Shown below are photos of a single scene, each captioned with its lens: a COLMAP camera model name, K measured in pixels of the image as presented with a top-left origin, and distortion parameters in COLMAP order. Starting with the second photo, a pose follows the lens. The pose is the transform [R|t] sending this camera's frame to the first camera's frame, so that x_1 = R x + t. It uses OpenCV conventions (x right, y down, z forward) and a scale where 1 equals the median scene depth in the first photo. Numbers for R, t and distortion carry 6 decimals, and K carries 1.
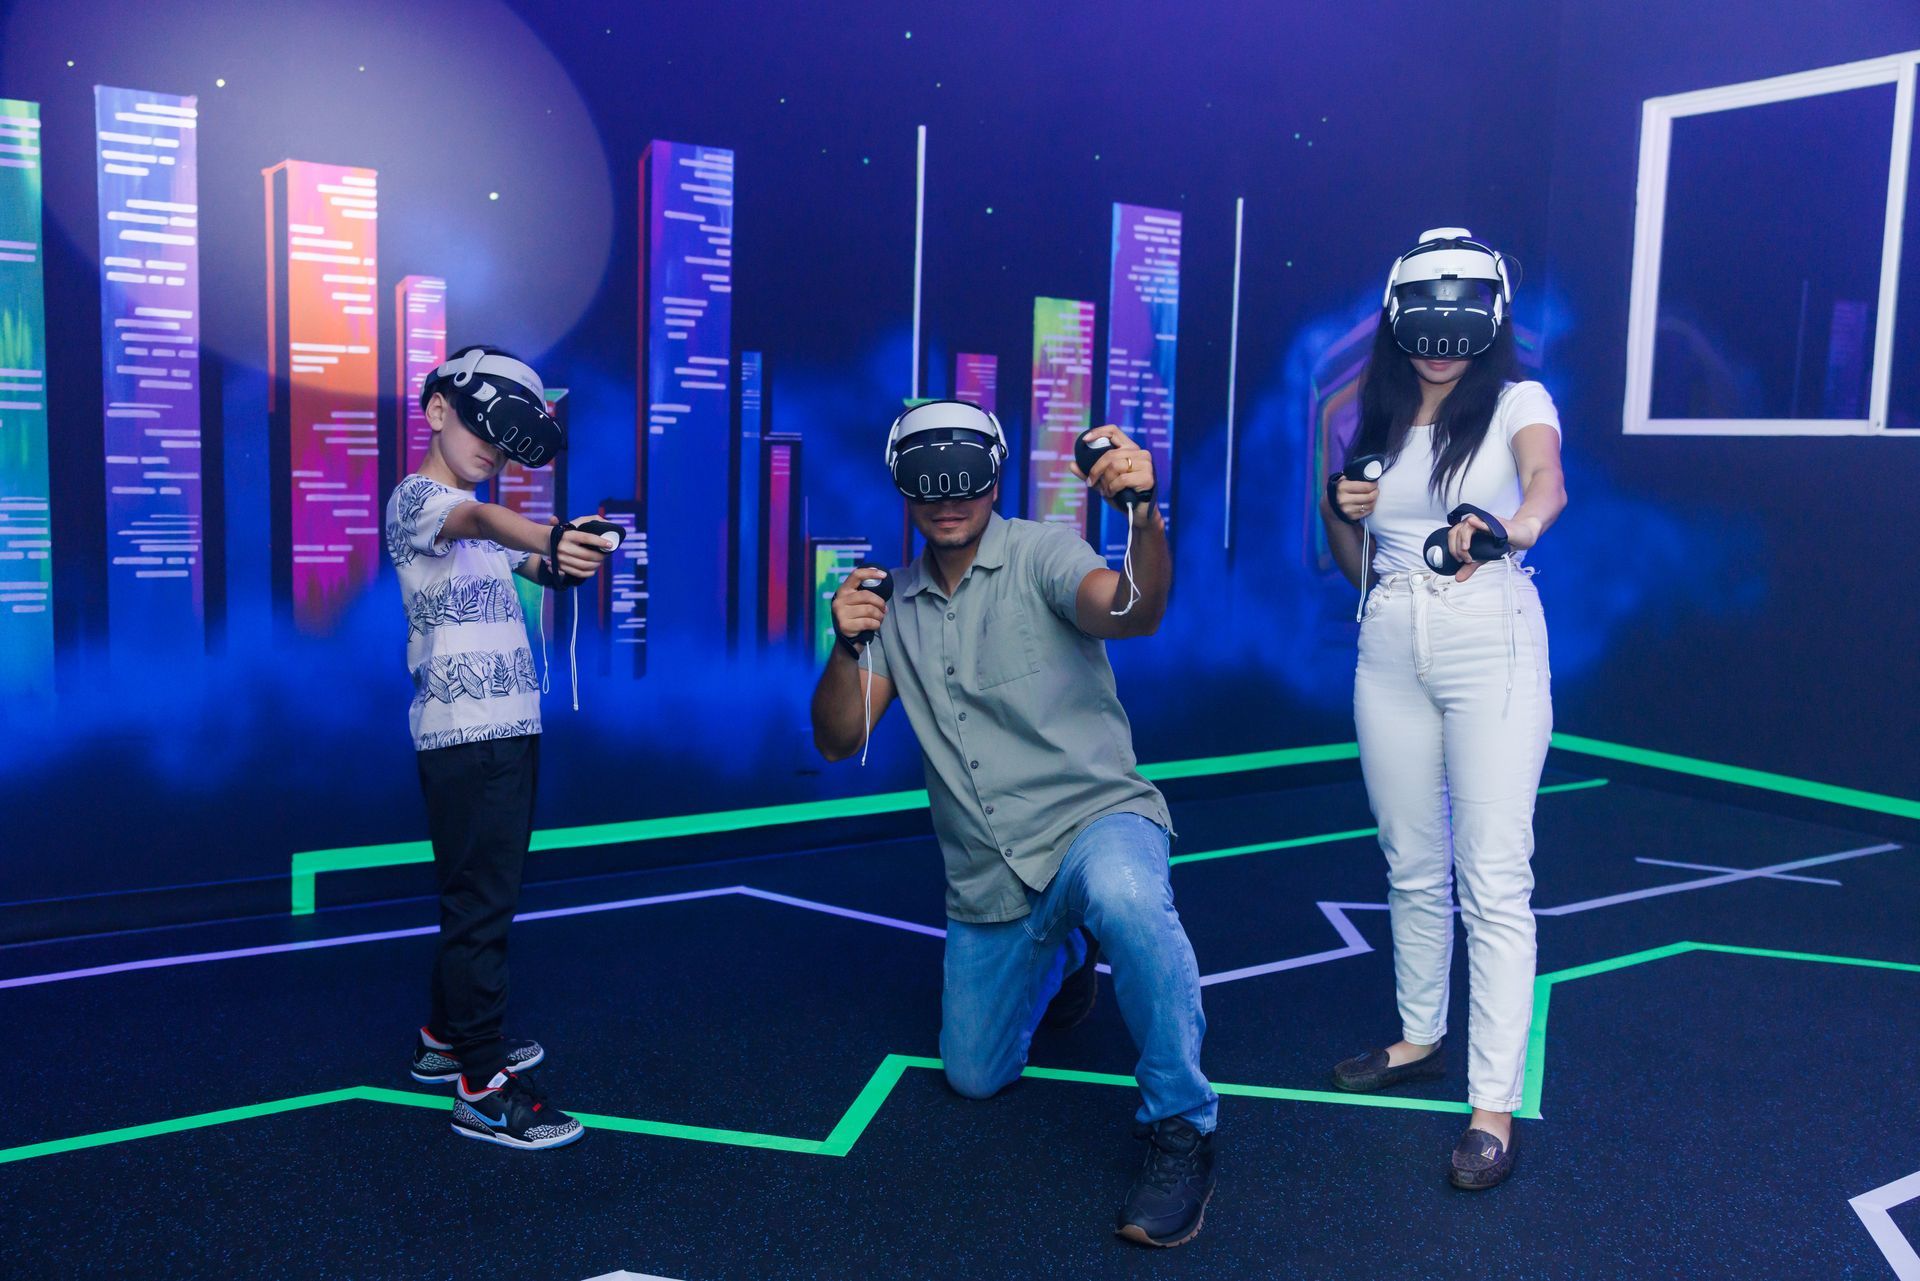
lens RADIAL K [[1613.8, 0, 960.0], [0, 1613.8, 640.5], [0, 0, 1]] dist [-0.004368, -0.001313]
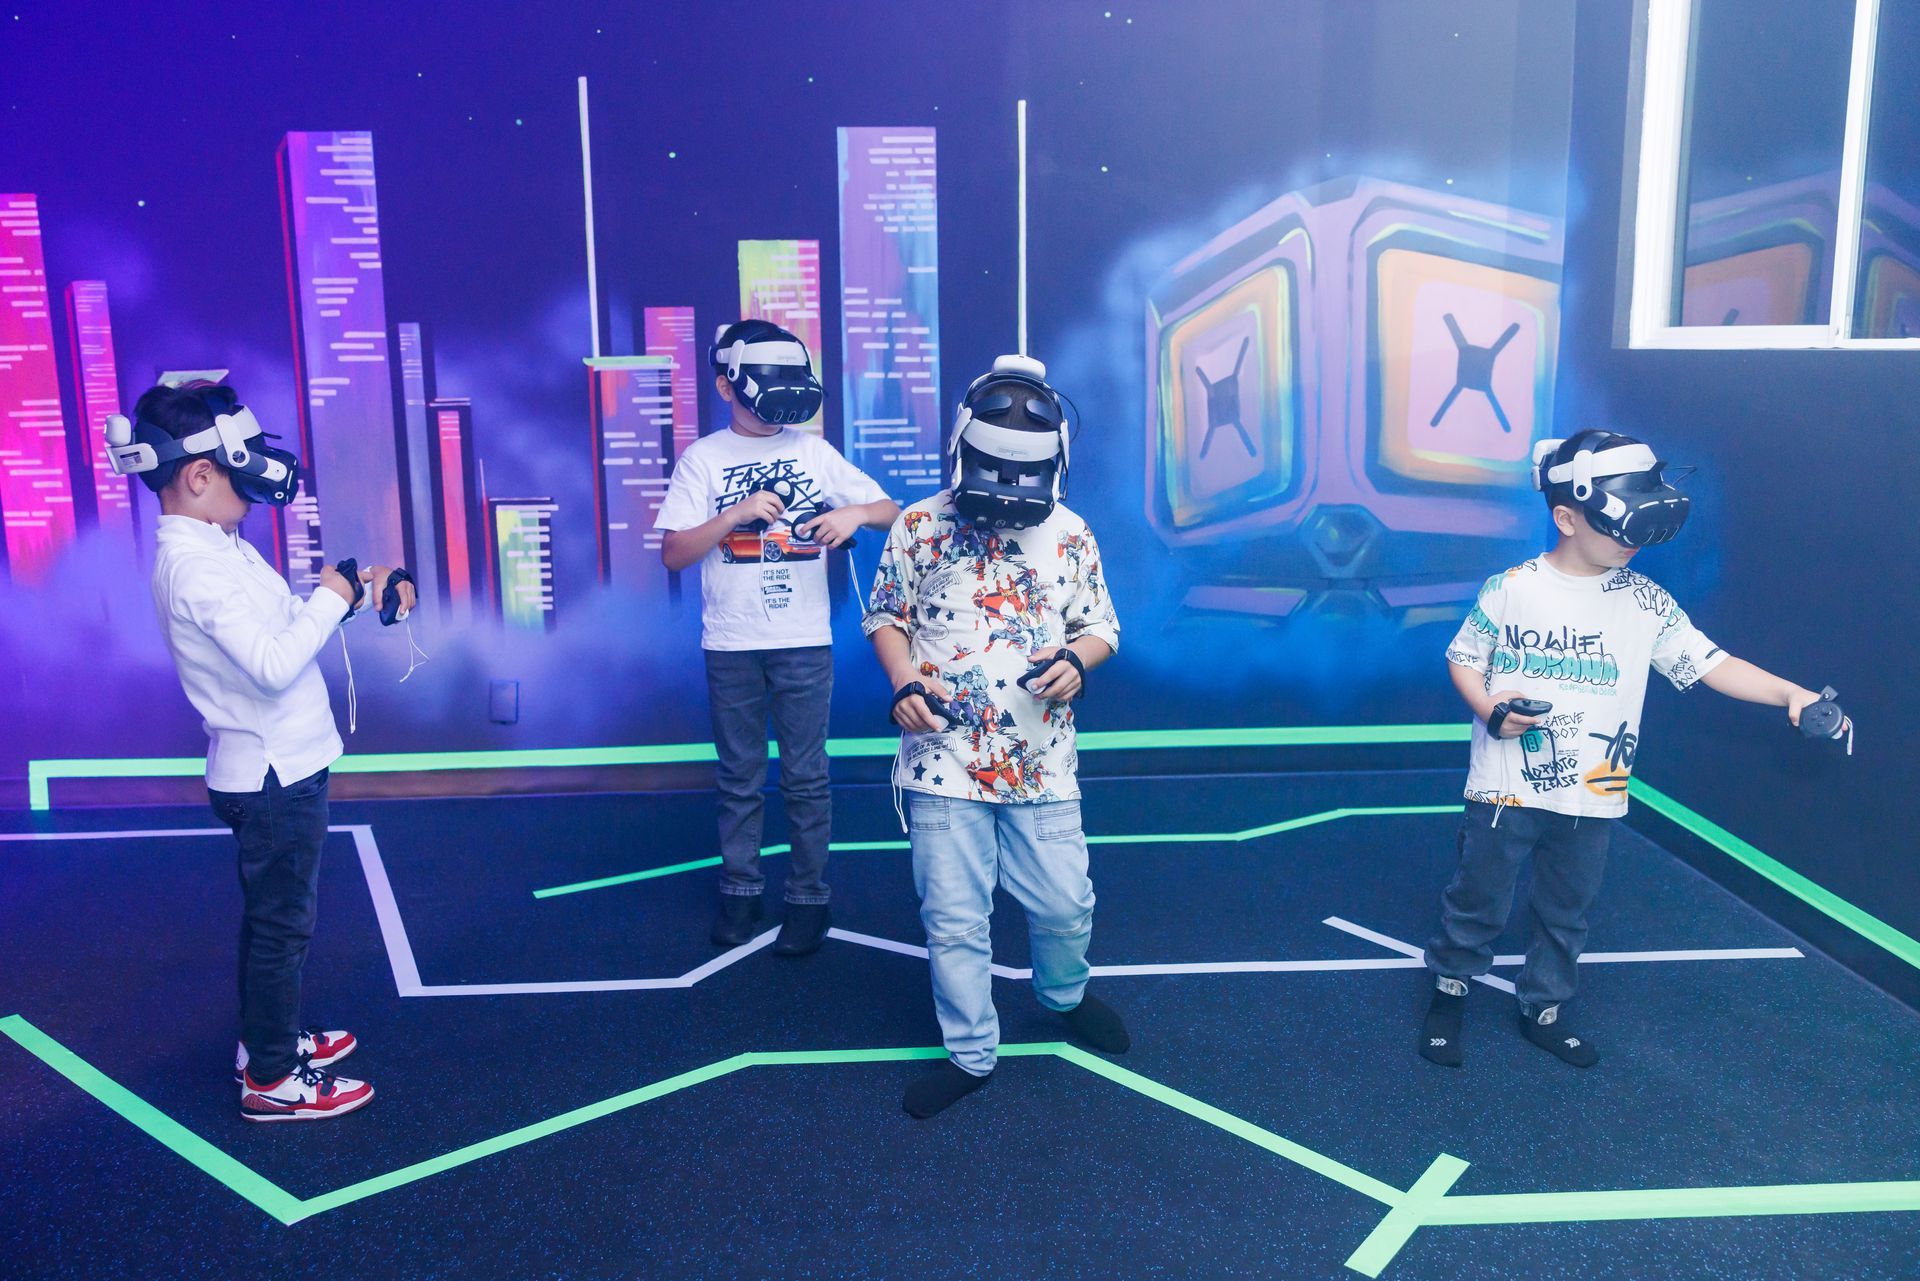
lens RADIAL K [[1619.2, 0, 961.4], [0, 1619.2, 661.8], [0, 0, 1]] dist [0.000951, -0.002635]
pose [[0.866007, 0.059507, -0.496478, 0.730730], [-0.019322, 0.996134, 0.085693, -0.057143], [0.499659, -0.064618, 0.863809, 0.257379]]
